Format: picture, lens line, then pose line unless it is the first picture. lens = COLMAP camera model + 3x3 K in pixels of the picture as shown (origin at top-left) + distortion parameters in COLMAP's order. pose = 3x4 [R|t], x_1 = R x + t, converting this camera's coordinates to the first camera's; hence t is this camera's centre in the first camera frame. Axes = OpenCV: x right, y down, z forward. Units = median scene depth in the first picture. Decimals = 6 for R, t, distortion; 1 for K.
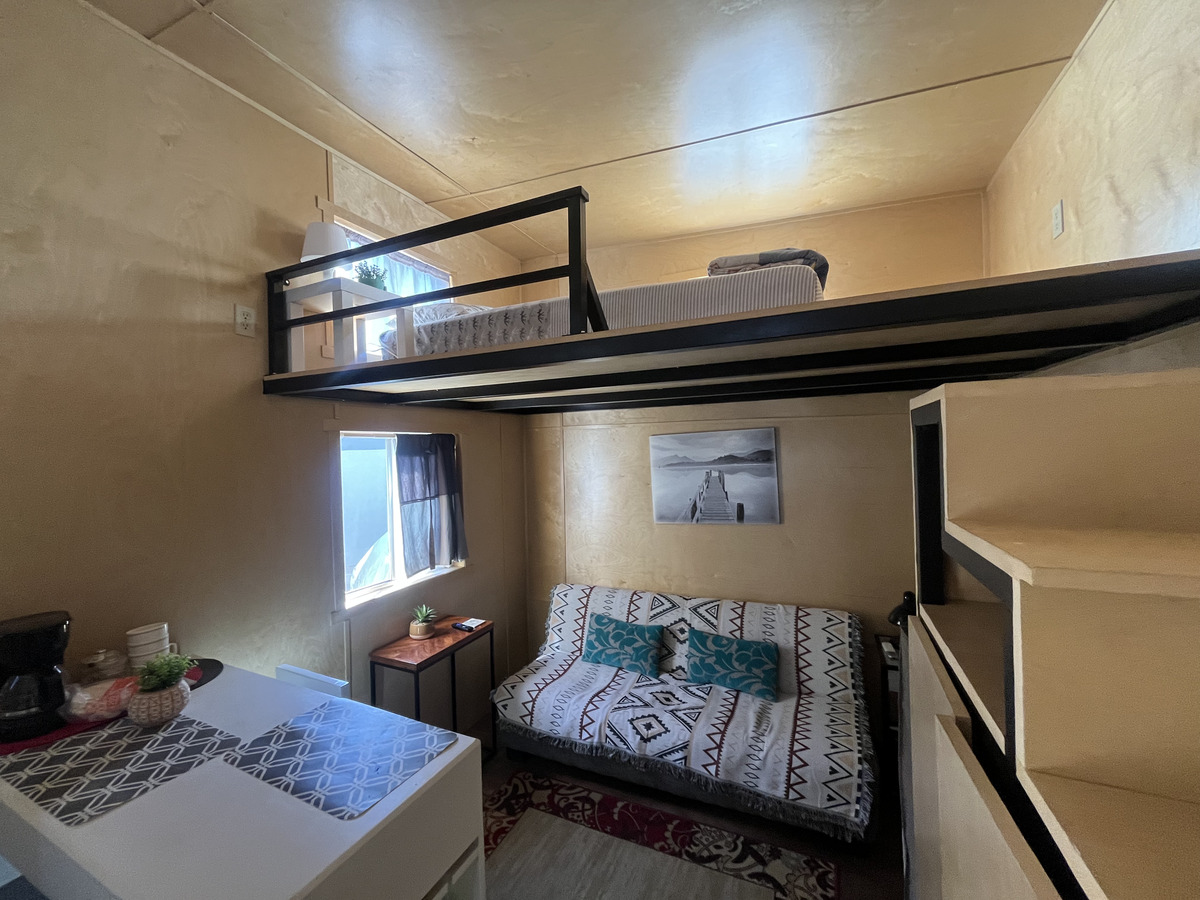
lens RADIAL K [[482.5, 0, 600.8], [0, 482.5, 448.3], [0, 0, 1]] dist [-0.004804, 0.000377]
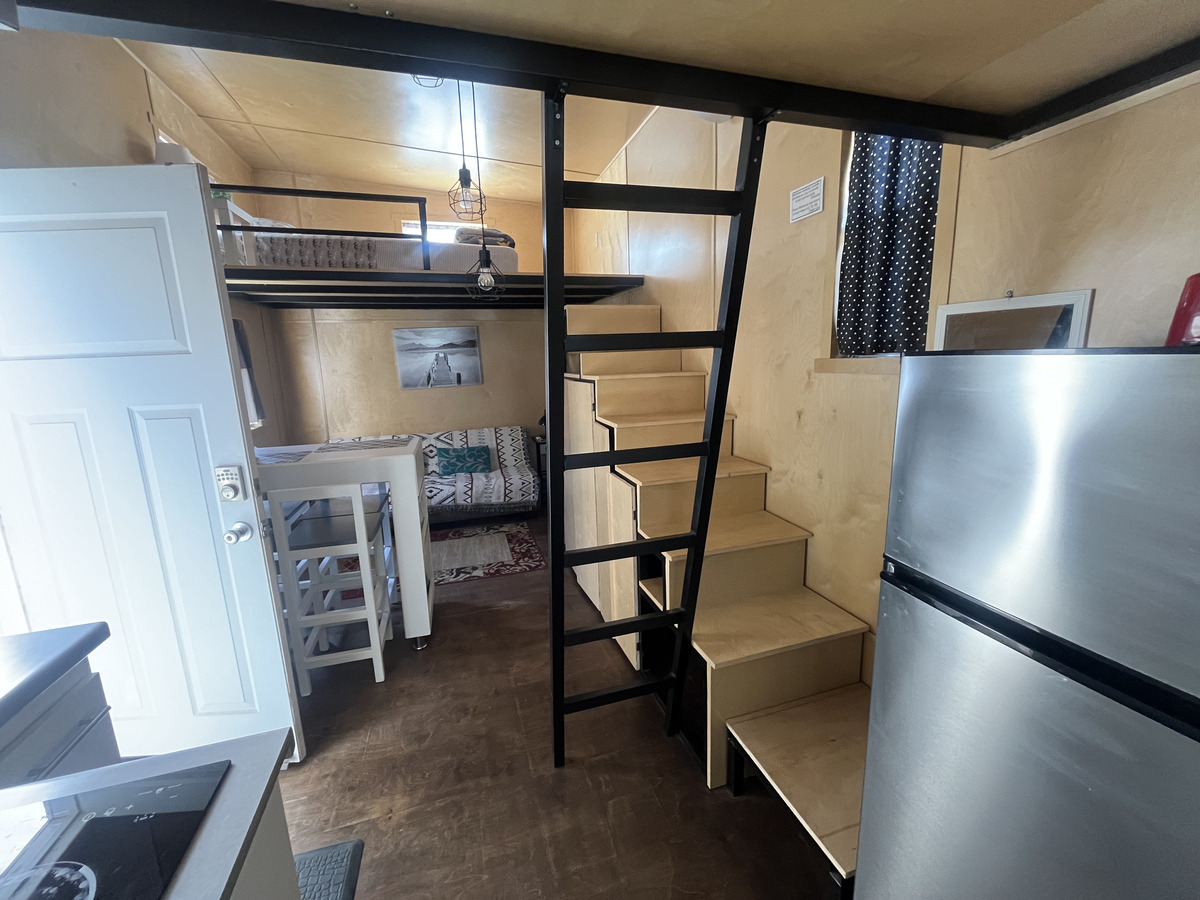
lens RADIAL K [[482.5, 0, 597.1], [0, 482.5, 448.5], [0, 0, 1]] dist [-0.004804, 0.000377]
pose [[0.749937, -0.119131, 0.650693, -0.525926], [0.006420, 0.984914, 0.172923, 0.099528], [-0.661478, -0.125504, 0.739389, -0.647234]]
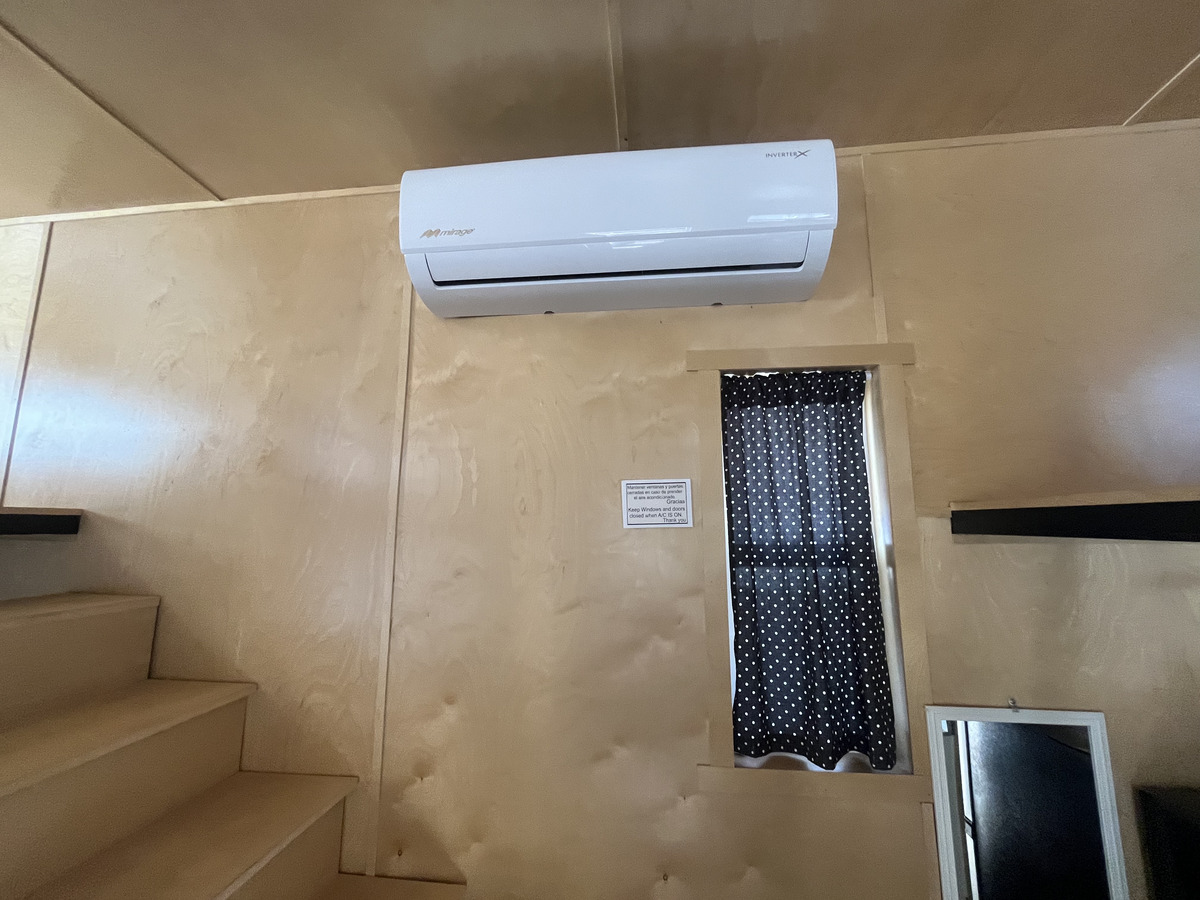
lens RADIAL K [[482.5, 0, 602.4], [0, 482.5, 453.5], [0, 0, 1]] dist [-0.004804, 0.000377]
pose [[-0.306656, 0.176209, 0.935368, -0.214515], [0.006387, 0.983073, -0.183102, -0.096737], [-0.951799, -0.050175, -0.302591, -0.093208]]
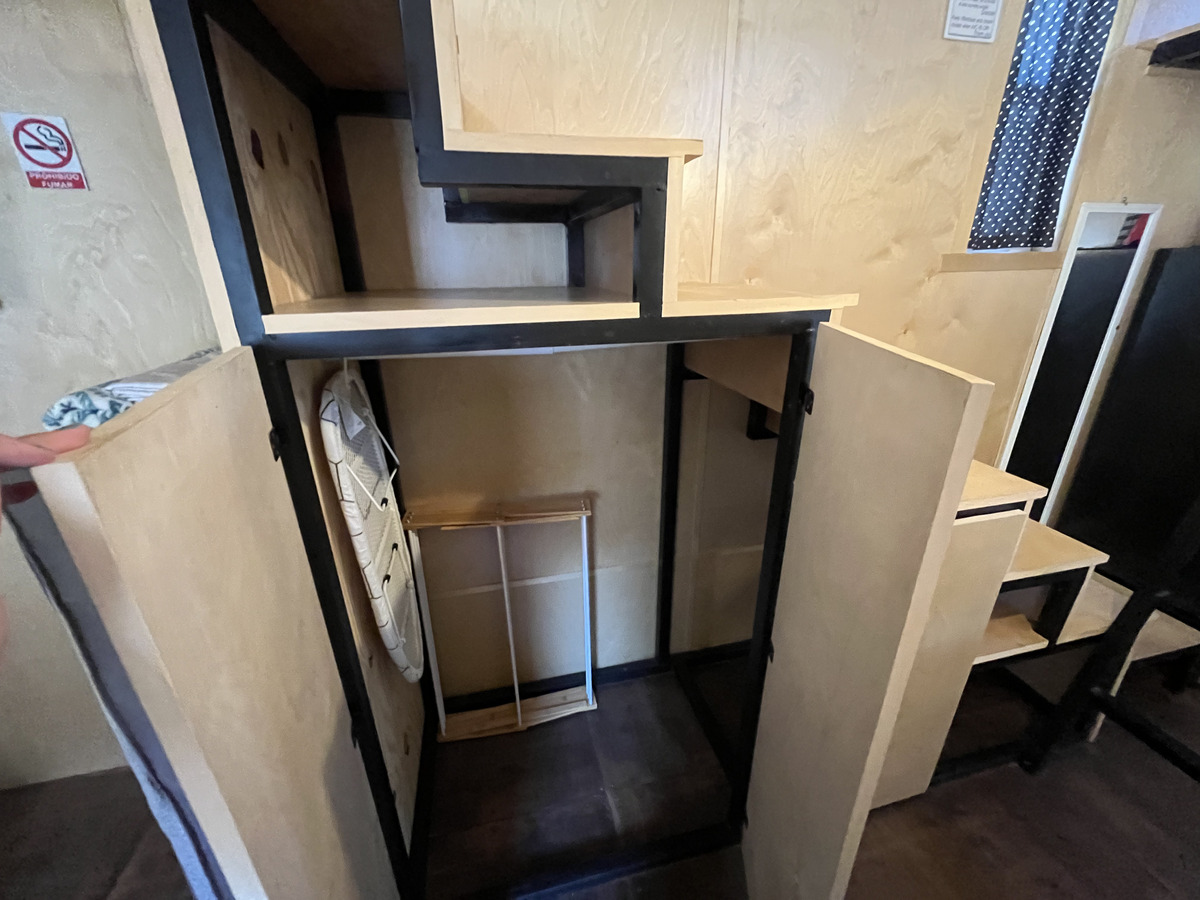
lens RADIAL K [[482.5, 0, 594.2], [0, 482.5, 455.8], [0, 0, 1]] dist [-0.004804, 0.000377]
pose [[-0.607622, -0.252592, 0.752989, -0.040904], [0.031695, 0.939612, 0.340771, 0.111582], [-0.793594, 0.230926, -0.562922, 0.402518]]
